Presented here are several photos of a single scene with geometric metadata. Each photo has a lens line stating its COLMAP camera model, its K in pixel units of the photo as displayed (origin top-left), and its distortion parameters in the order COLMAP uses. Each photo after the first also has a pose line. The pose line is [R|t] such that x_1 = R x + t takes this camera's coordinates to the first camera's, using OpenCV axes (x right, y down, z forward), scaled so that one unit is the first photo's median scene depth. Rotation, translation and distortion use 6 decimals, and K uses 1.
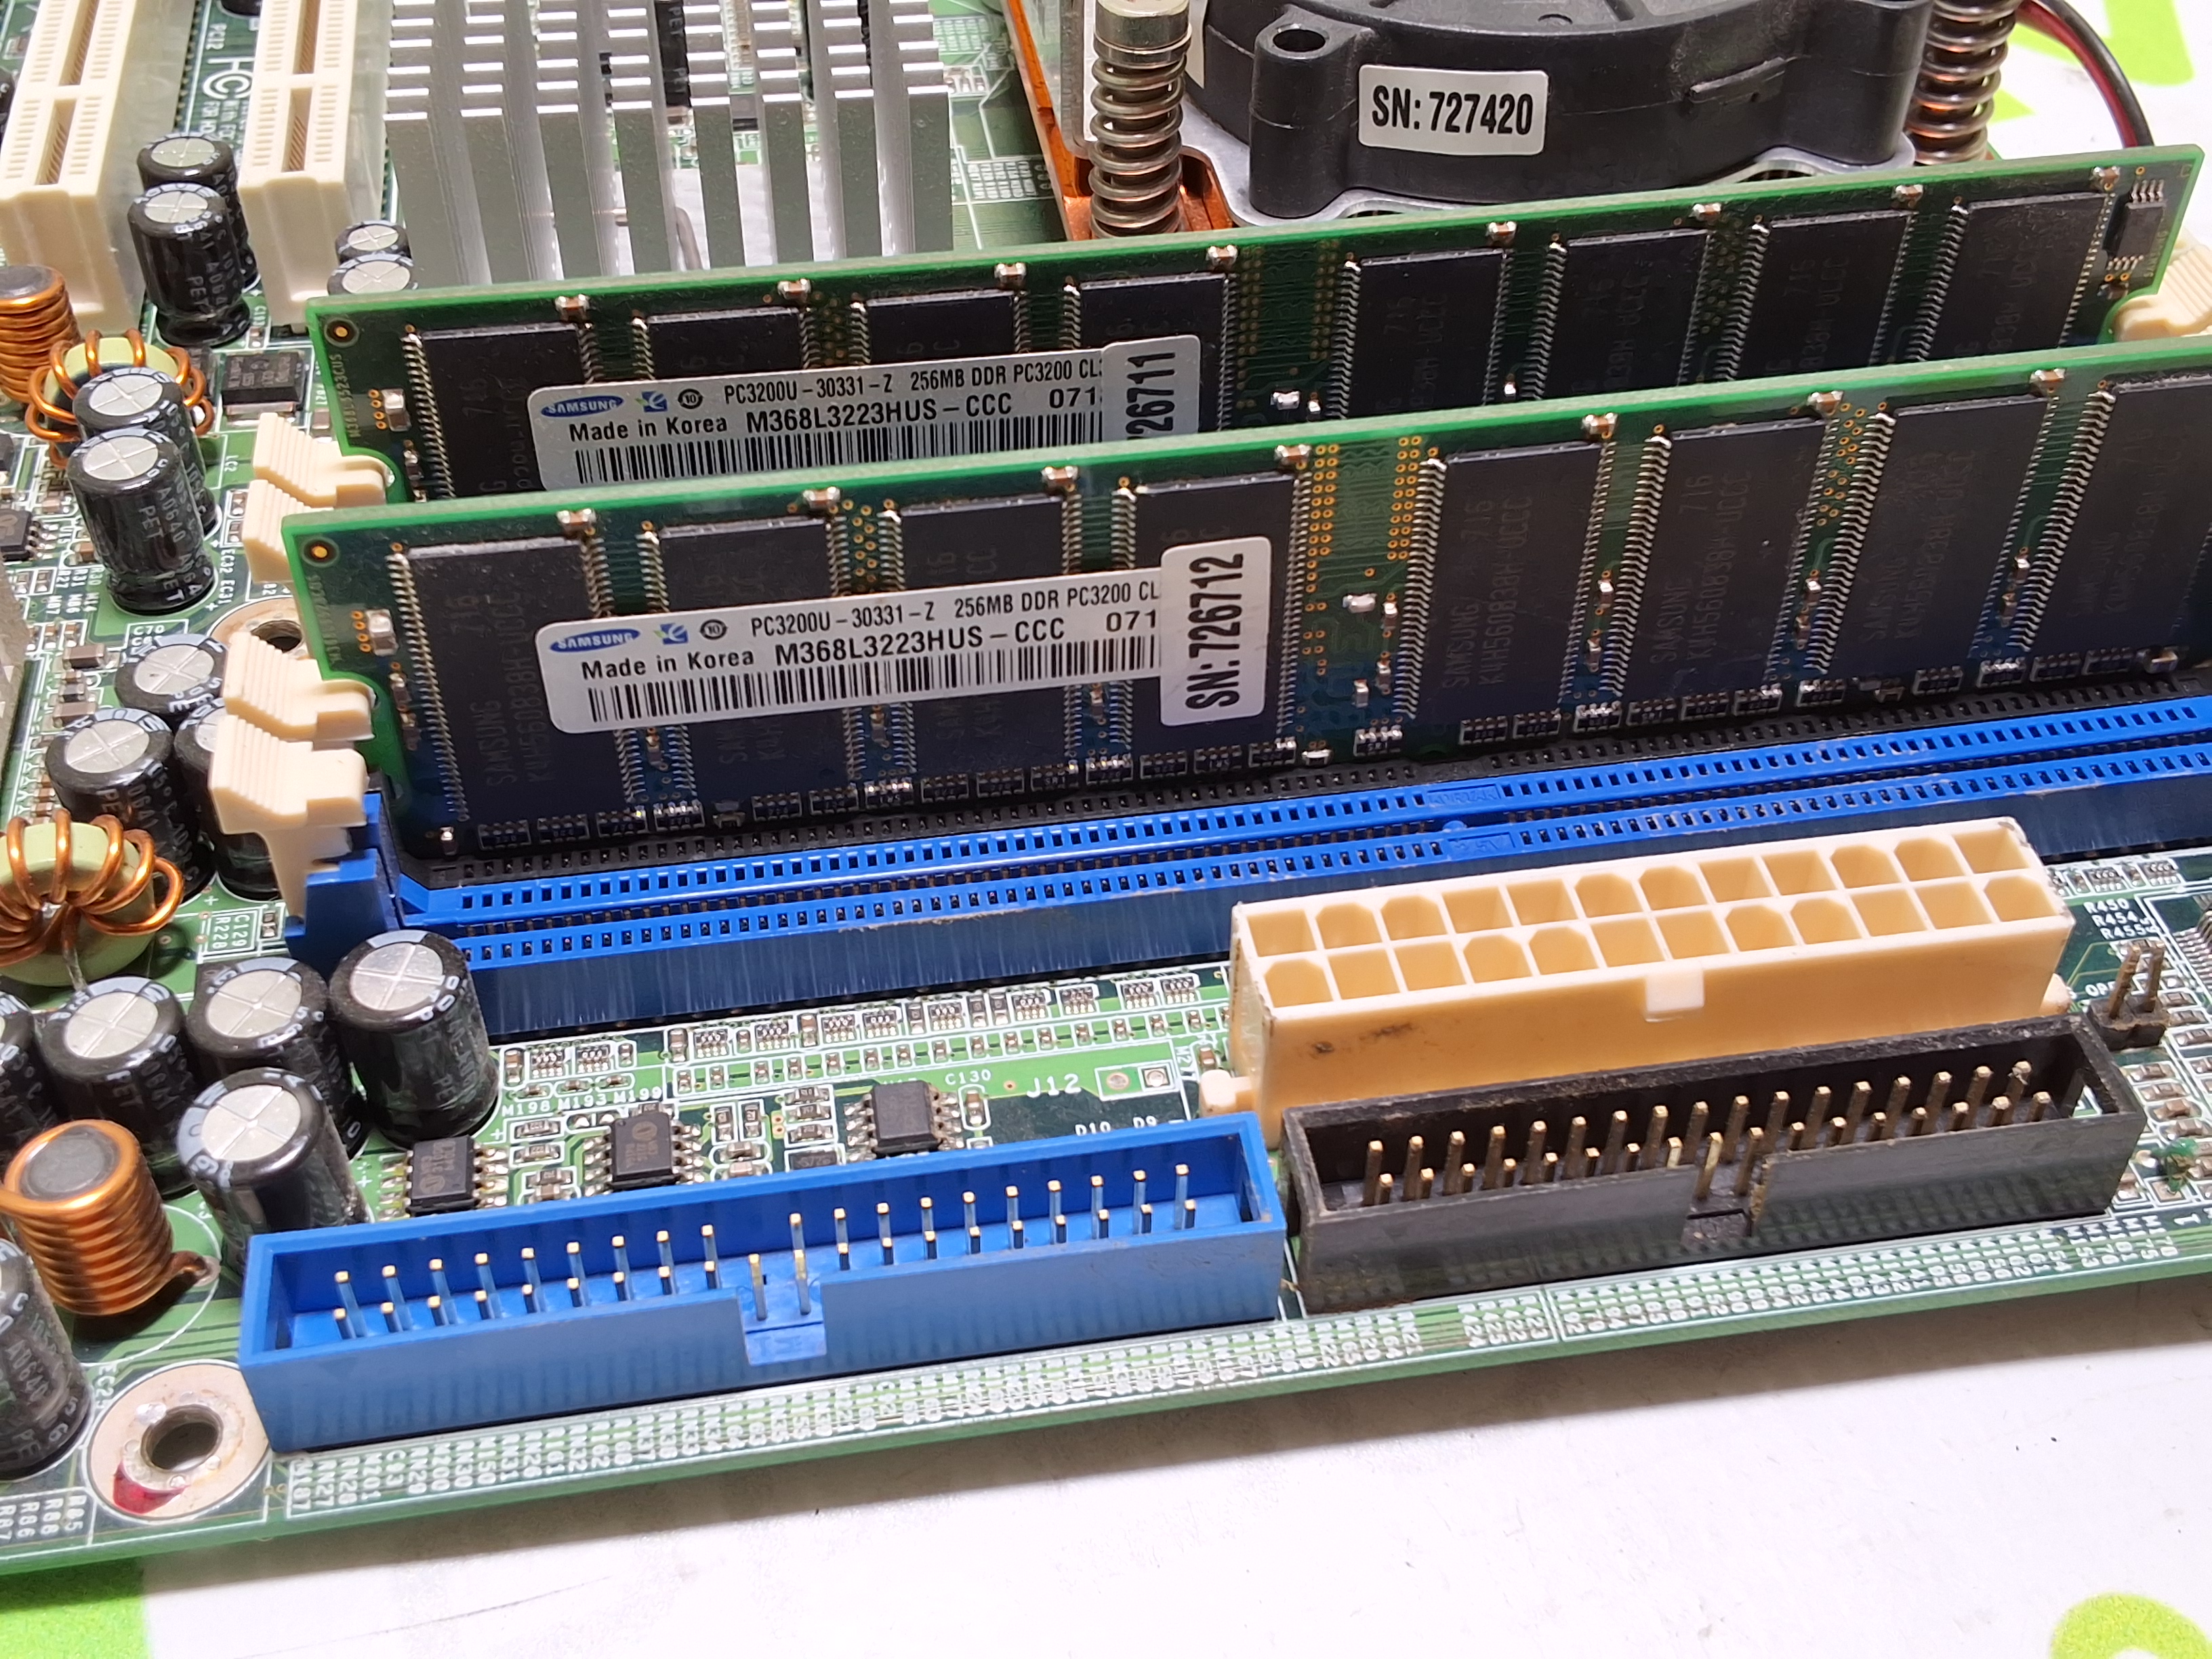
lens RADIAL K [[2562.0, 0, 1106.0], [0, 2562.0, 829.5], [0, 0, 1]] dist [0.178968, -0.420041]
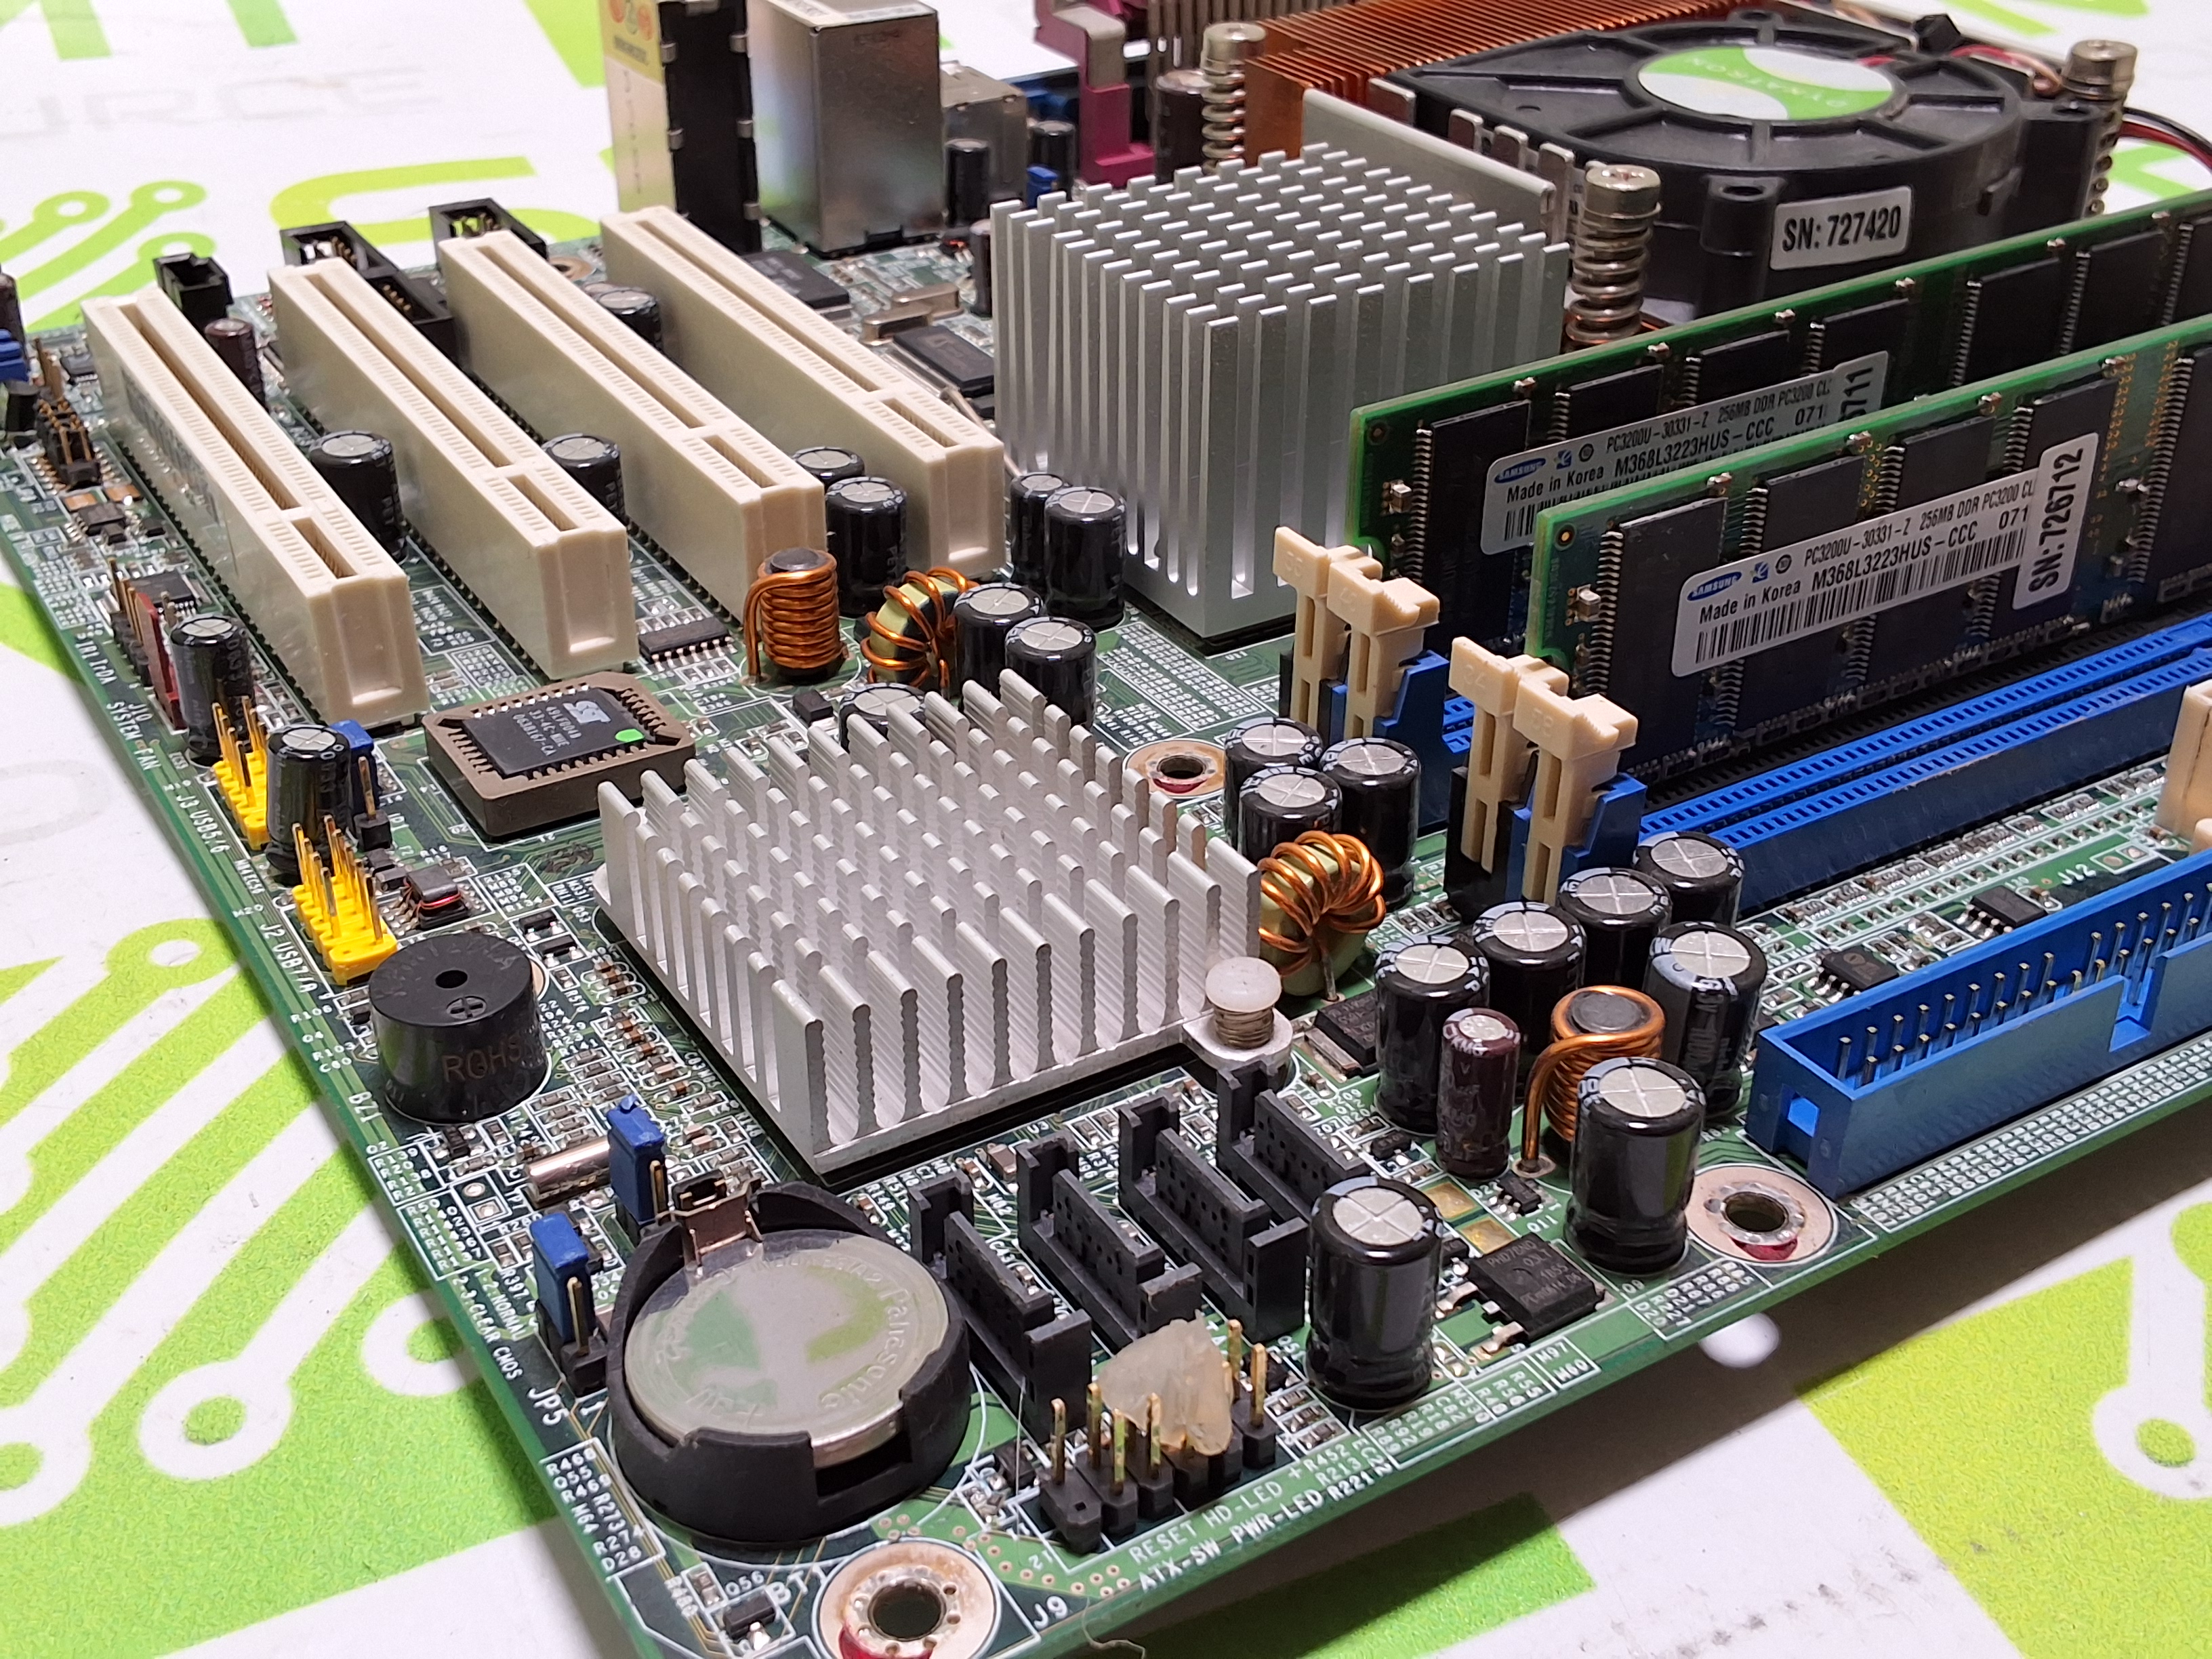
lens RADIAL K [[2562.0, 0, 1106.0], [0, 2562.0, 829.5], [0, 0, 1]] dist [0.178968, -0.420041]
pose [[0.923232, -0.208484, 0.322765, -0.863115], [0.273147, 0.946890, -0.169678, 0.165008], [-0.270248, 0.244815, 0.931146, -0.068898]]
